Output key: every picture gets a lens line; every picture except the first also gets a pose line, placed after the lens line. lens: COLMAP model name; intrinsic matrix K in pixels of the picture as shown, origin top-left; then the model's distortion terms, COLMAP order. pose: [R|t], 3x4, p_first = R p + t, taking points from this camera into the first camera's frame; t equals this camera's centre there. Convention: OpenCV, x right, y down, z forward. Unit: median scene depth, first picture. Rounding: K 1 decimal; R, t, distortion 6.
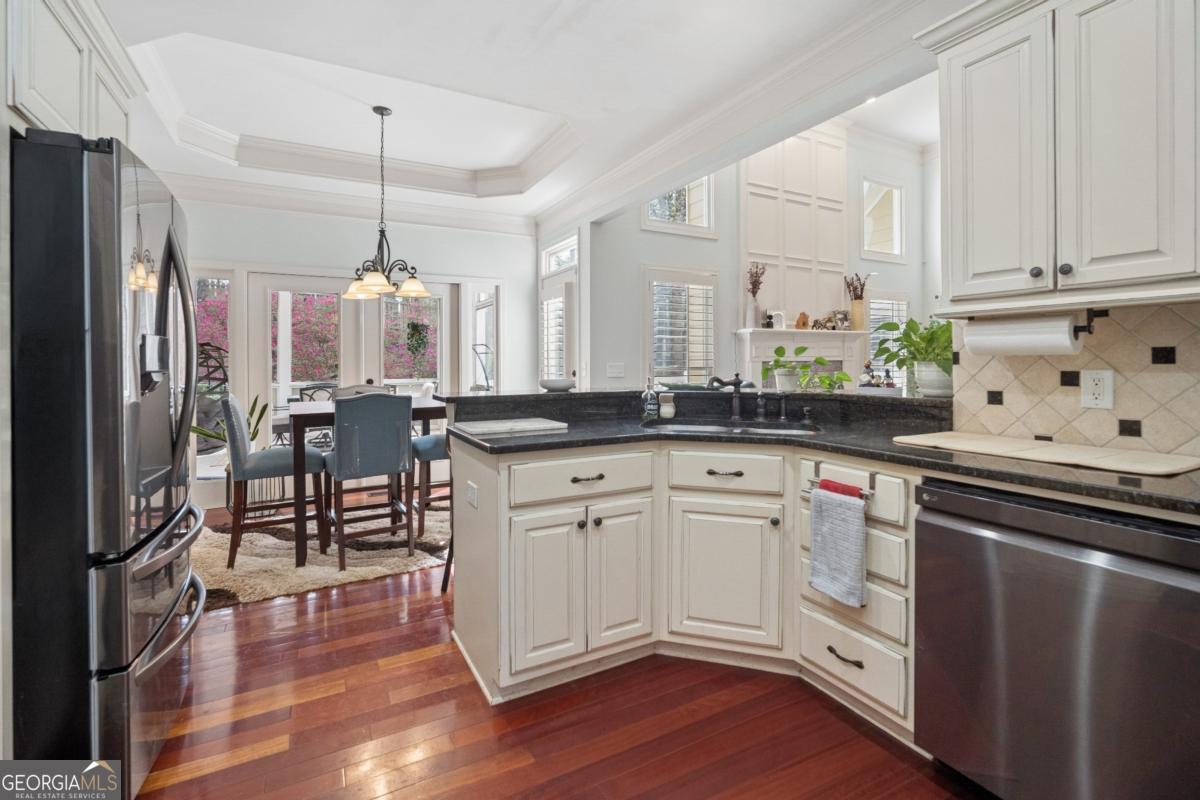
lens RADIAL K [[537.1, 0, 592.1], [0, 537.1, 361.6], [0, 0, 1]] dist [-0.005273, 0.000027]
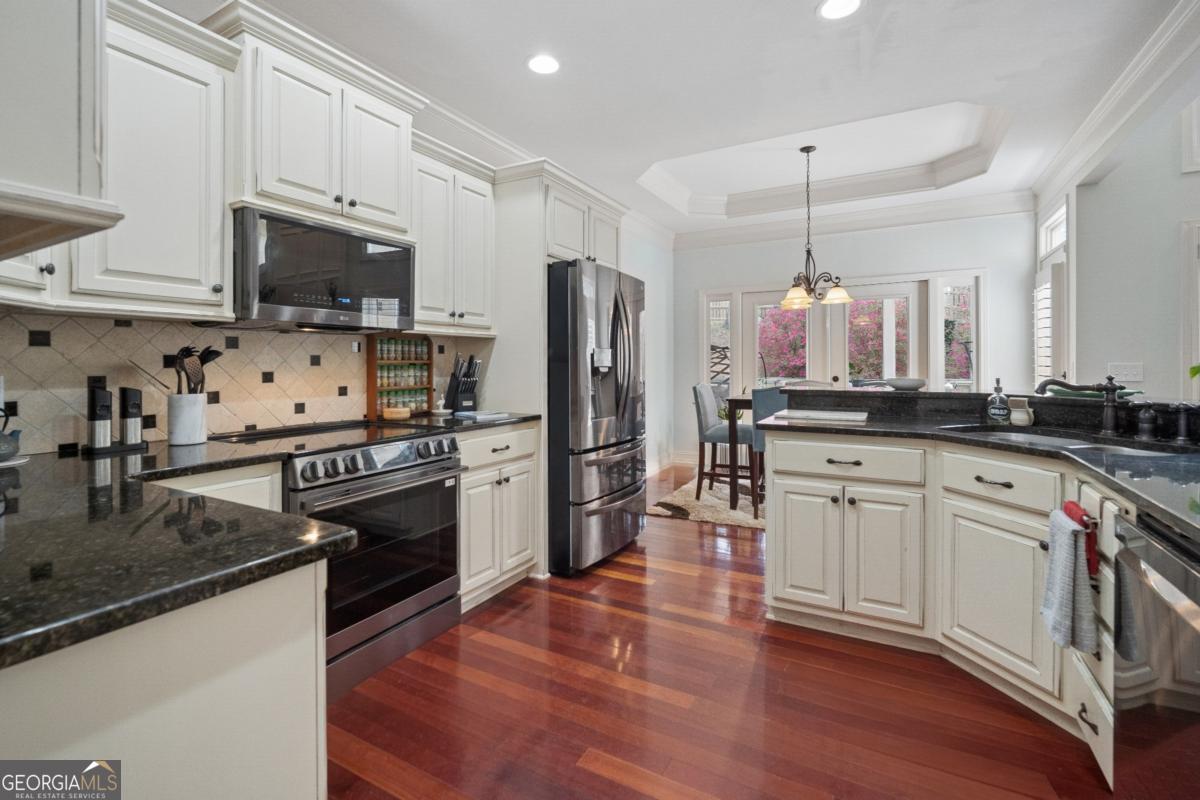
lens RADIAL K [[537.1, 0, 592.1], [0, 537.1, 361.6], [0, 0, 1]] dist [-0.005273, 0.000027]
pose [[0.543268, 0.001200, -0.839559, 0.499025], [0.001106, 0.999997, 0.002145, -0.002420], [0.839559, -0.002094, 0.543265, -0.066003]]
